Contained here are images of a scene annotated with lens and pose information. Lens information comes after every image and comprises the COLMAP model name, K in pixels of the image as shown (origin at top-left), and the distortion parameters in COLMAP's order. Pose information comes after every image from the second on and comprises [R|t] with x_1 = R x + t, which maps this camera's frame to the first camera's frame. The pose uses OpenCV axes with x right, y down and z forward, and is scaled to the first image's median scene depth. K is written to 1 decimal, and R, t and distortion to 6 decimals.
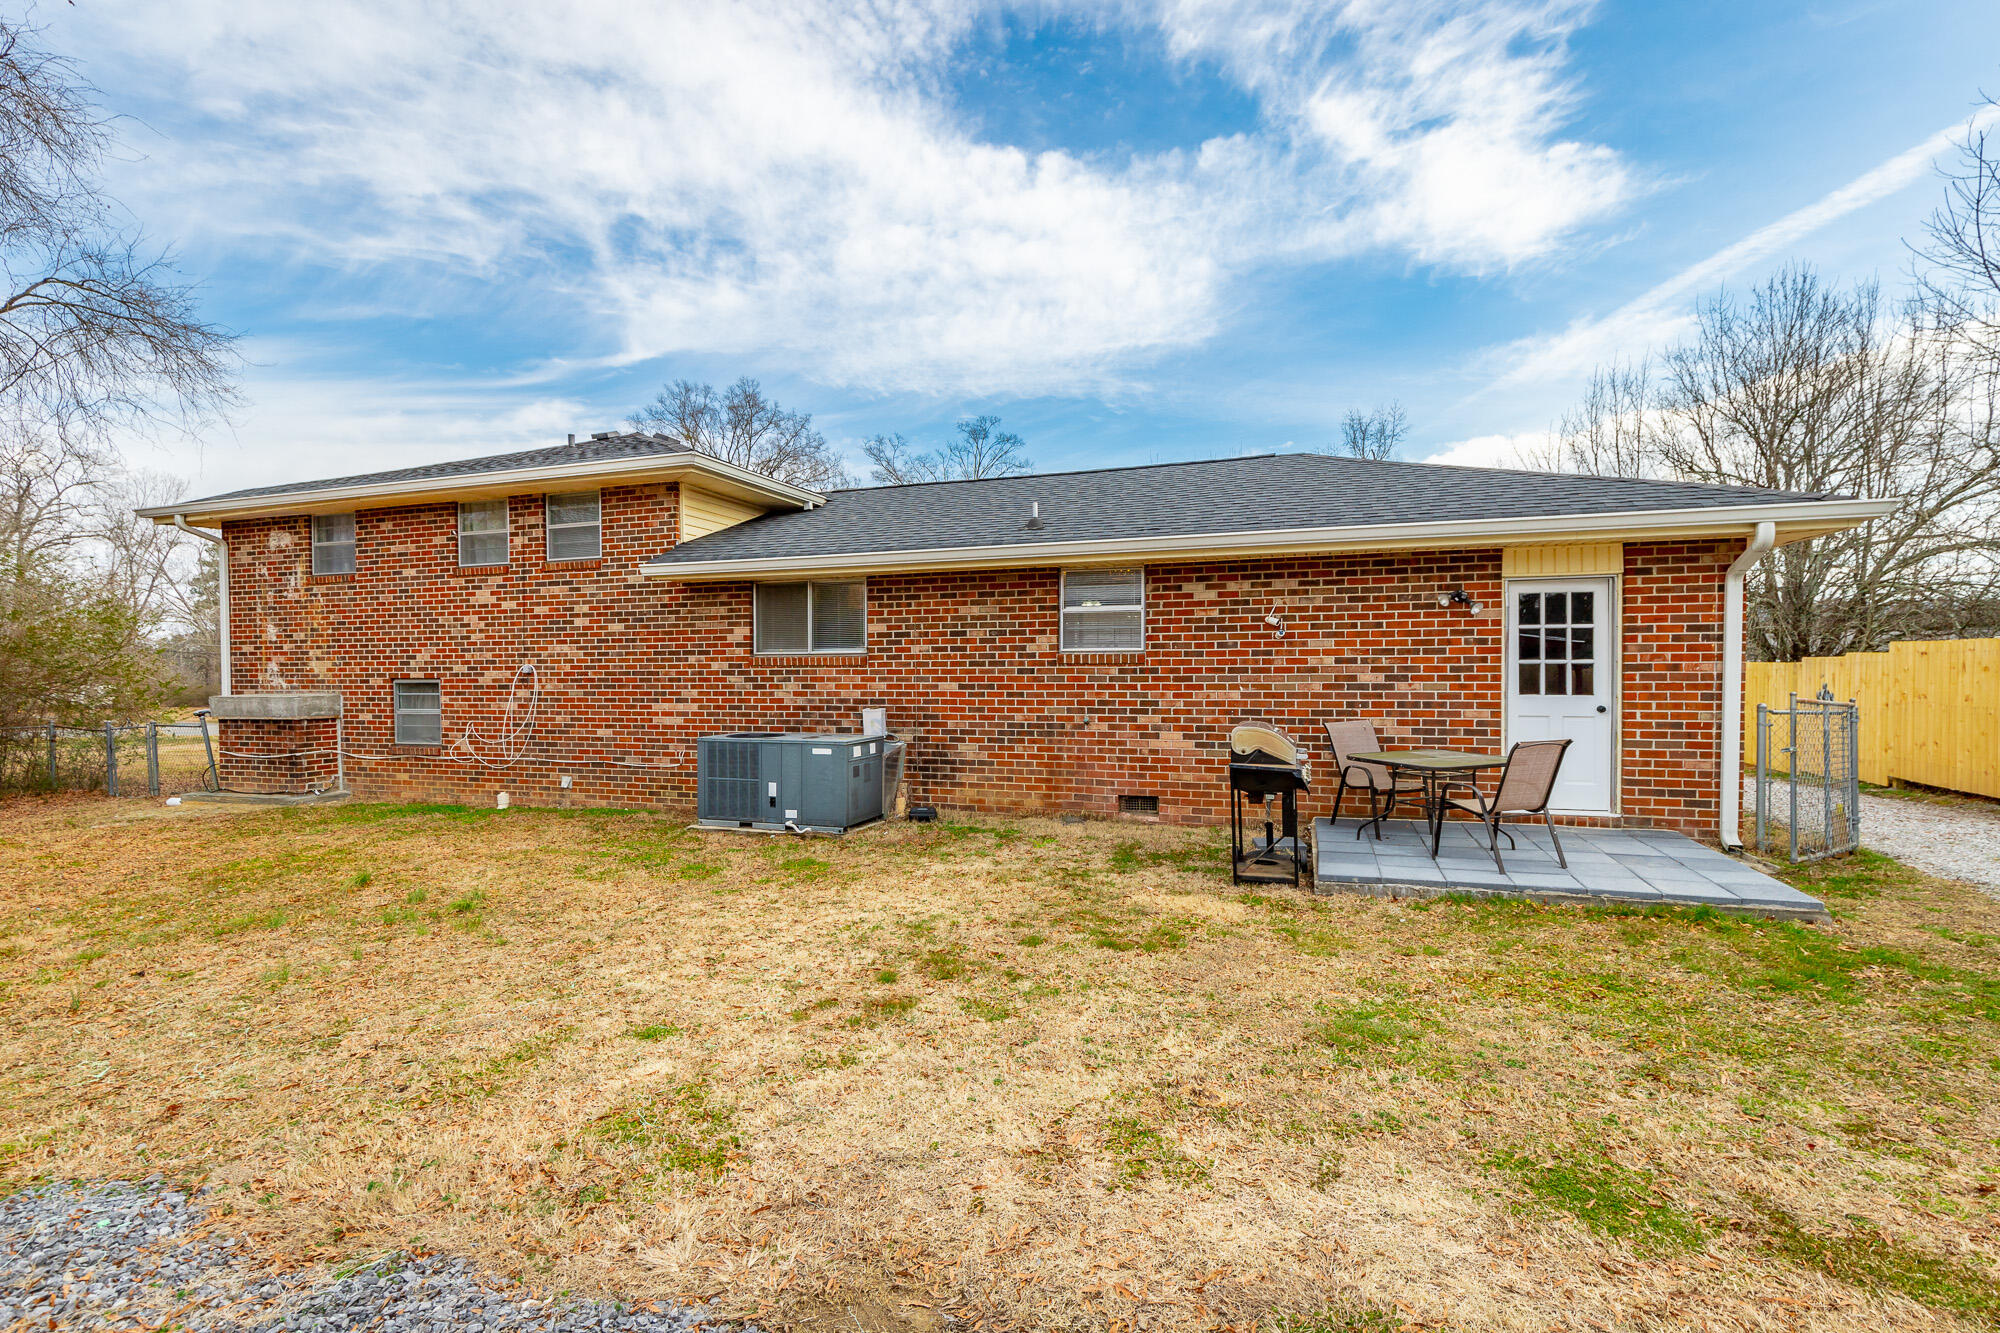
lens RADIAL K [[1010.7, 0, 968.8], [0, 1010.7, 698.5], [0, 0, 1]] dist [0.001930, -0.000018]
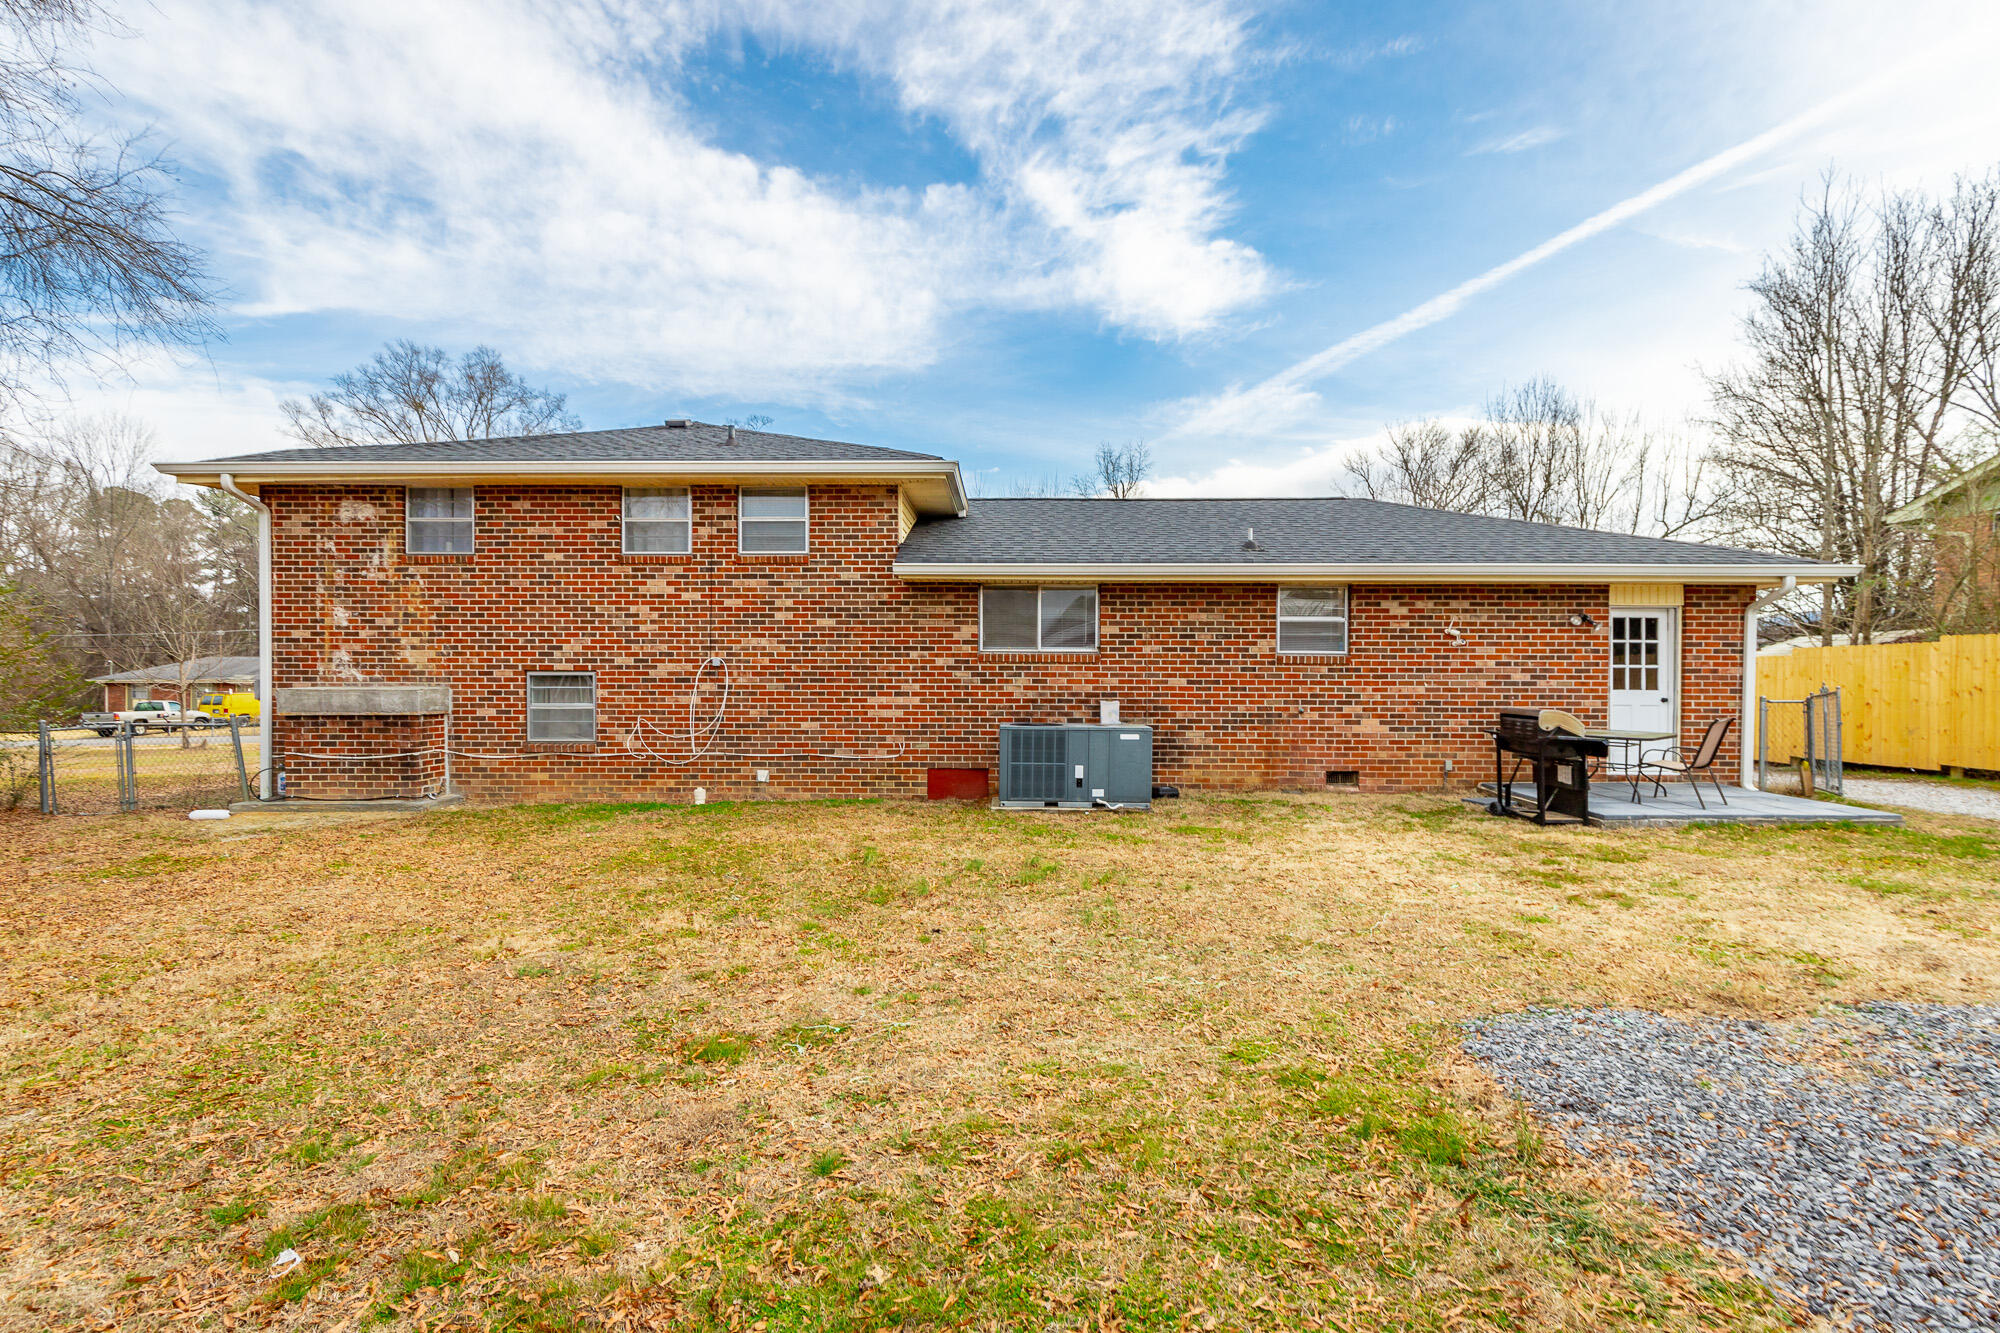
lens RADIAL K [[961.3, 0, 993.1], [0, 961.3, 688.4], [0, 0, 1]] dist [0.014803, -0.018680]
pose [[0.940518, 0.003319, 0.339729, -0.533000], [-0.000390, 0.999962, -0.008690, 0.004670], [-0.339745, 0.008041, 0.940483, 0.031206]]
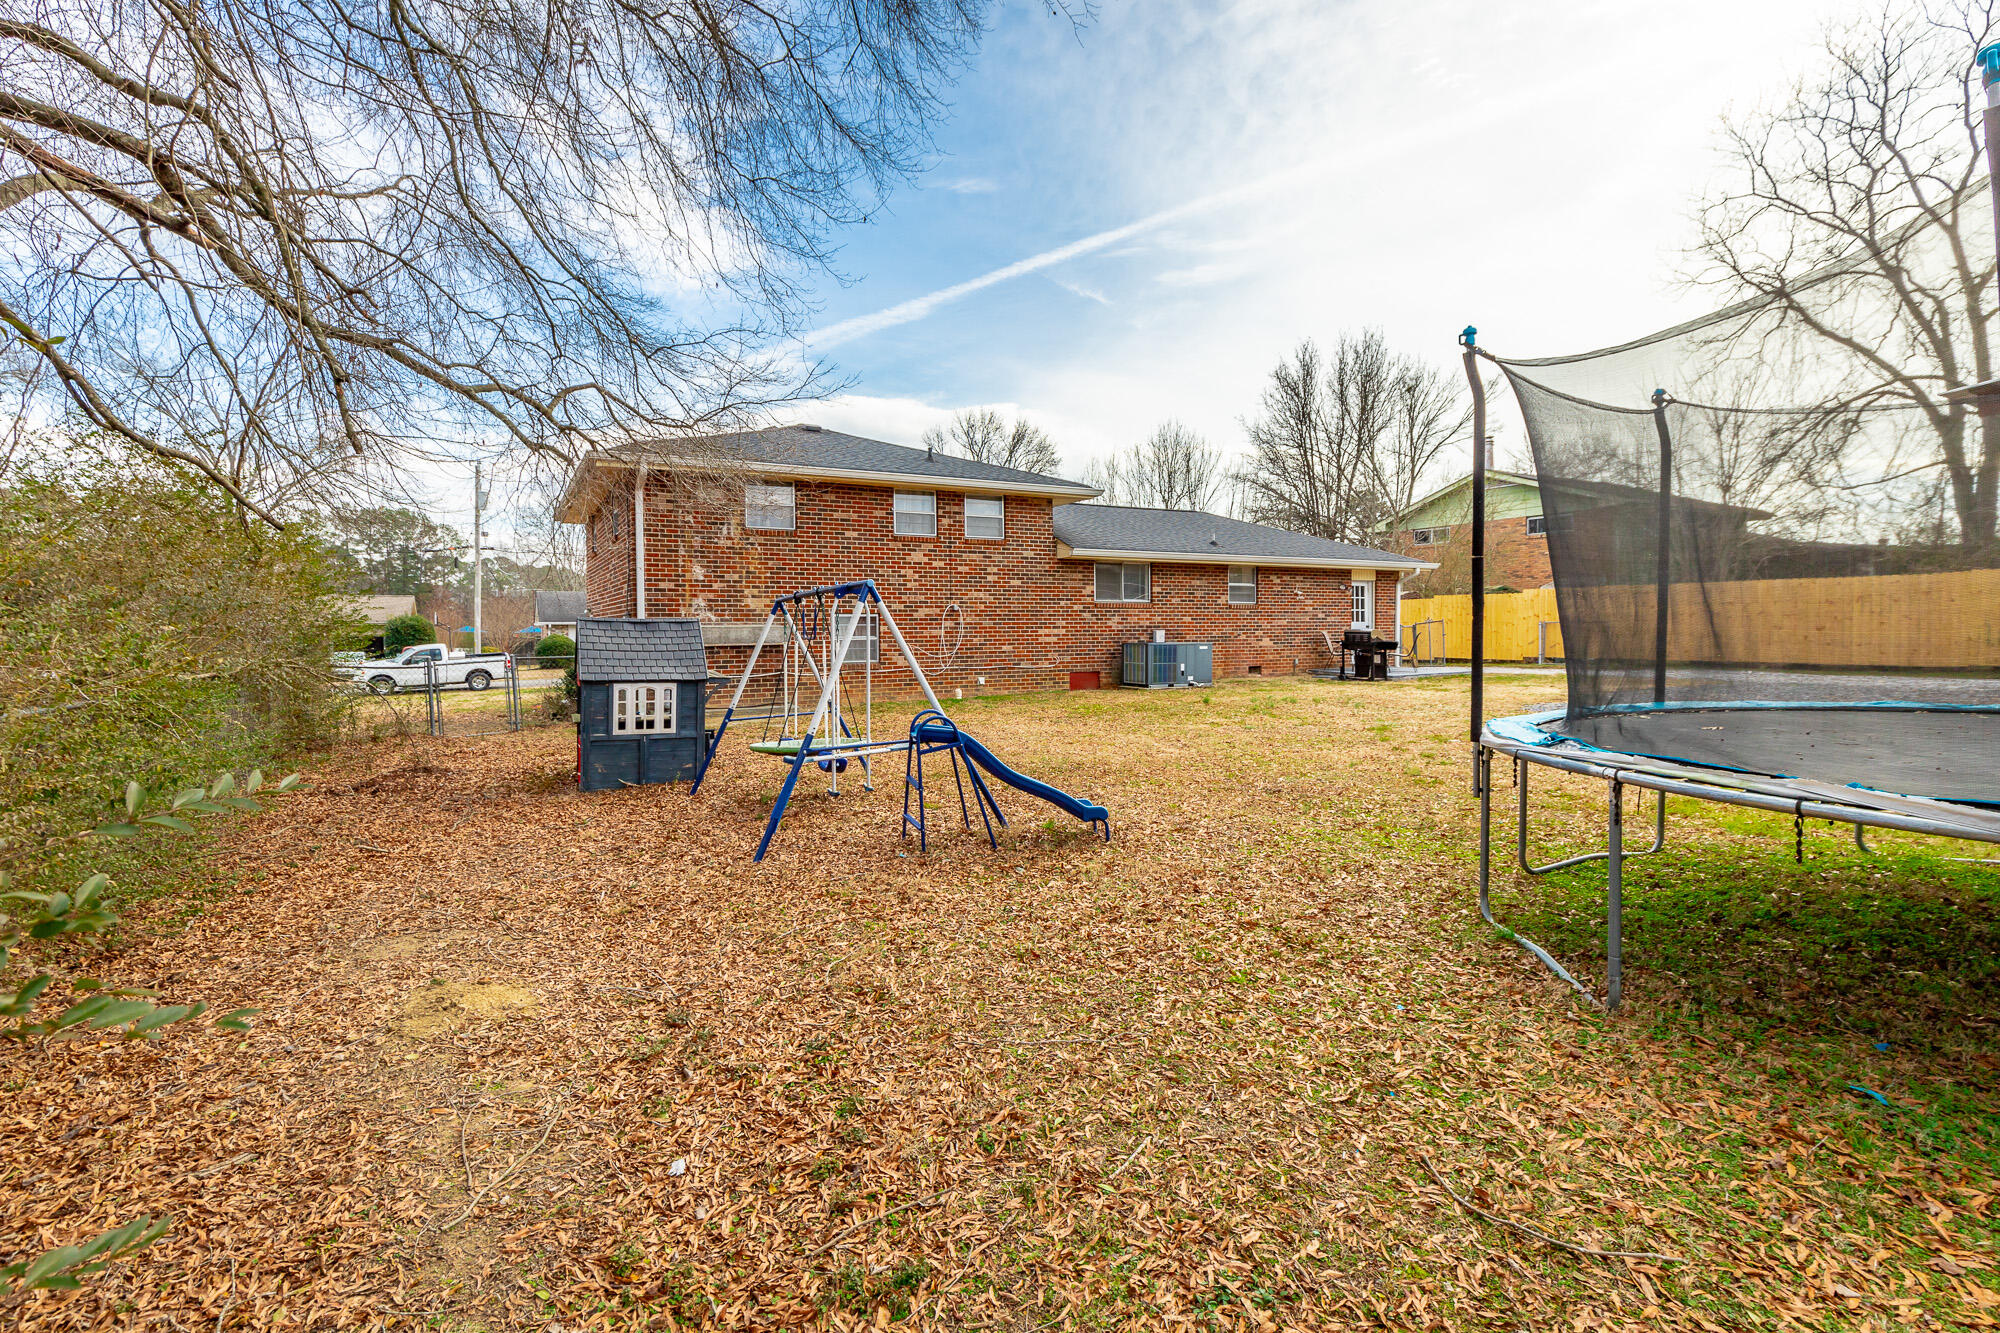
lens RADIAL K [[892.7, 0, 973.1], [0, 892.7, 659.9], [0, 0, 1]] dist [0.002529, 0.000365]
pose [[0.662790, -0.024464, 0.748405, -1.504215], [0.023219, 0.999657, 0.012114, 0.035345], [-0.748445, 0.009348, 0.663131, 0.107153]]
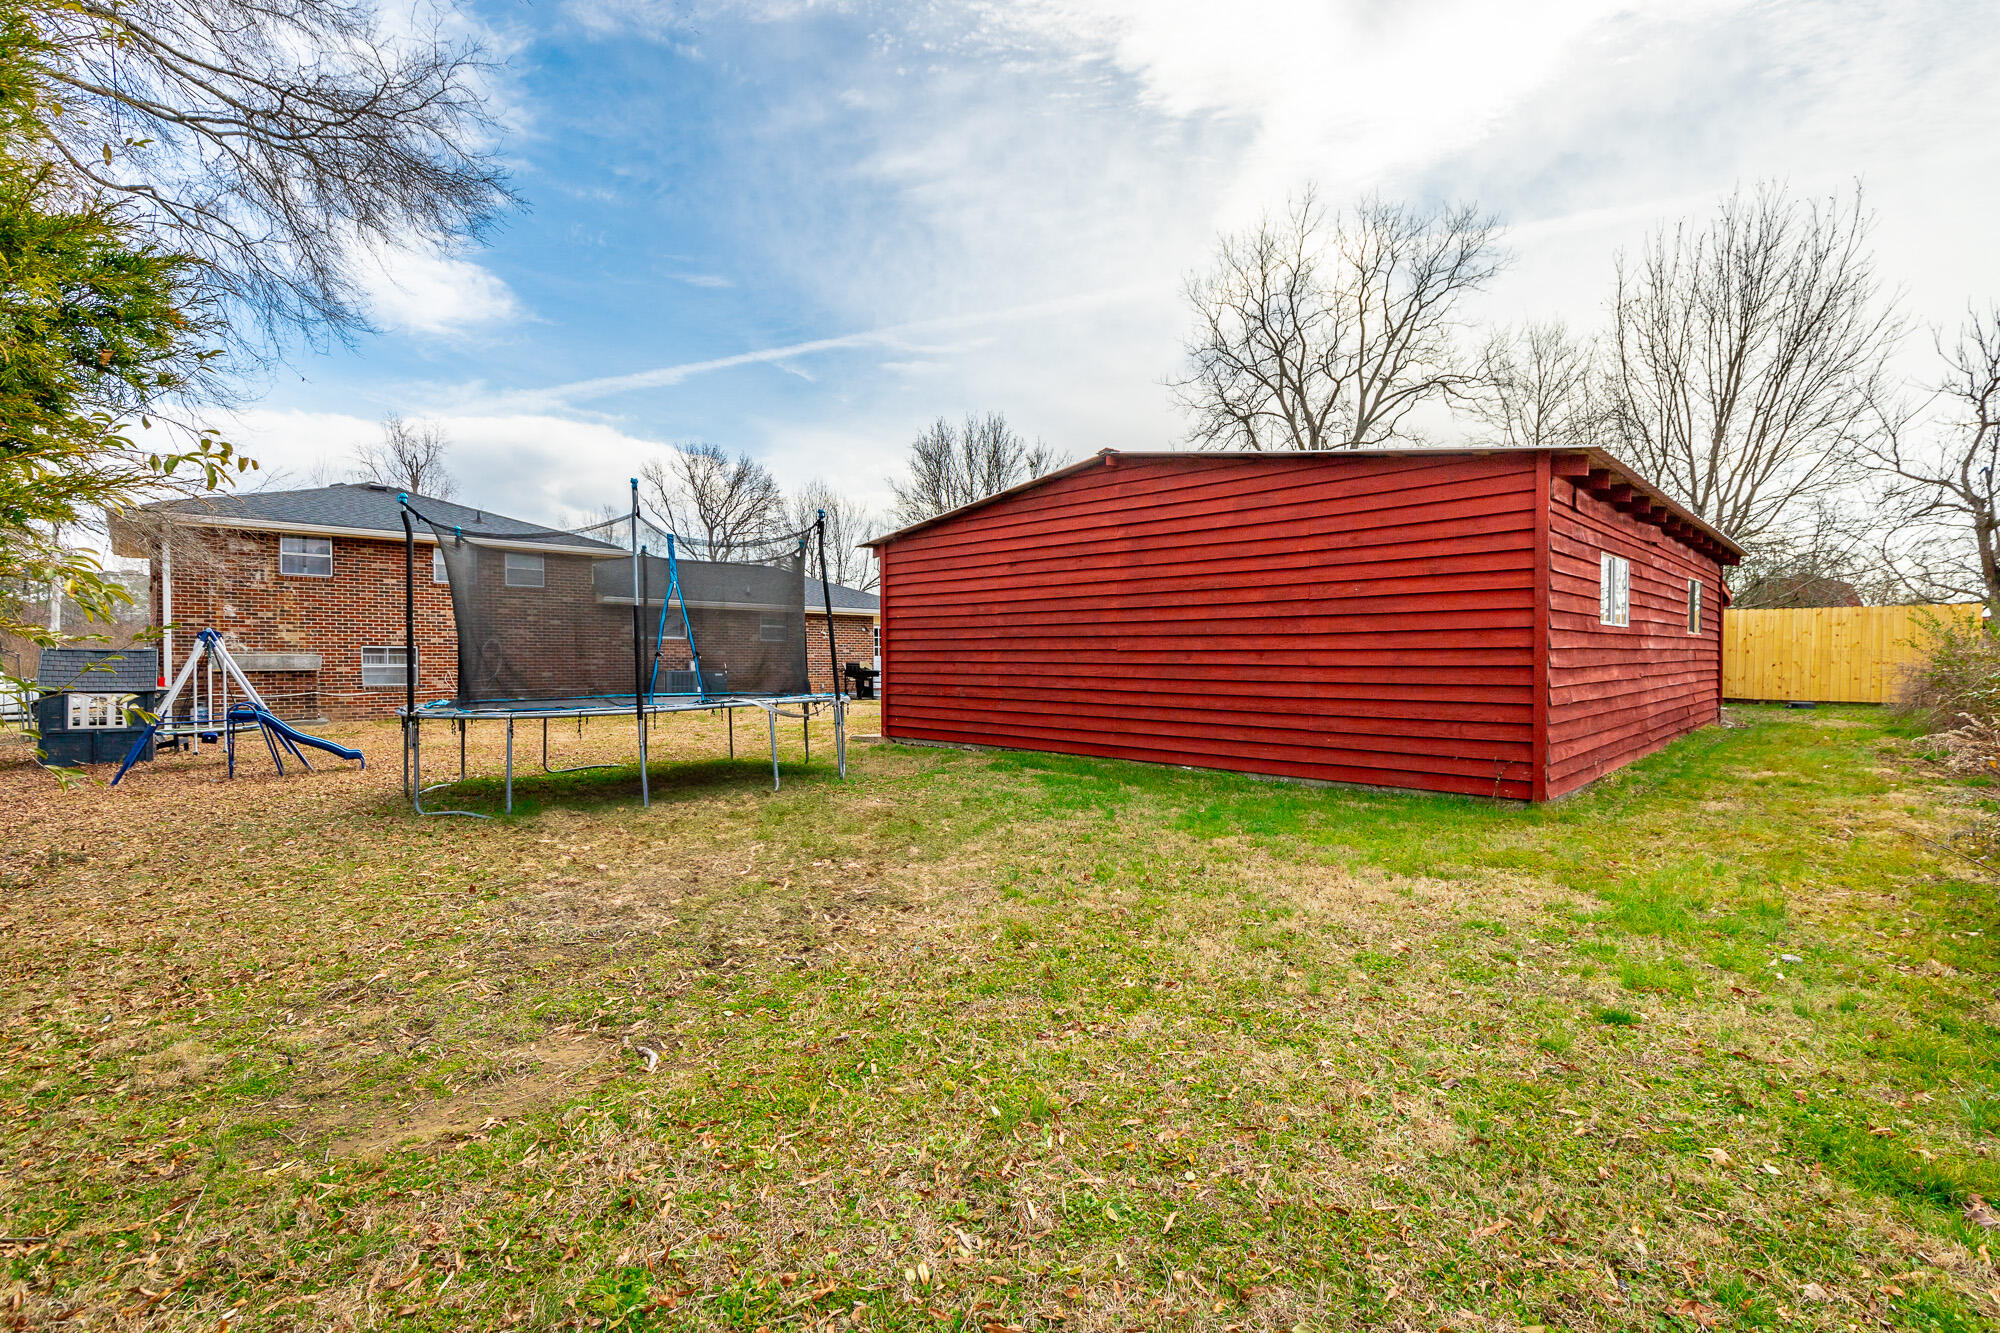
lens RADIAL K [[890.0, 0, 1008.8], [0, 890.0, 676.7], [0, 0, 1]] dist [-0.001218, -0.000241]
pose [[0.421195, -0.010492, 0.906909, -1.628920], [0.022150, 0.999754, 0.001279, 0.058543], [-0.906699, 0.019549, 0.421324, -0.593305]]
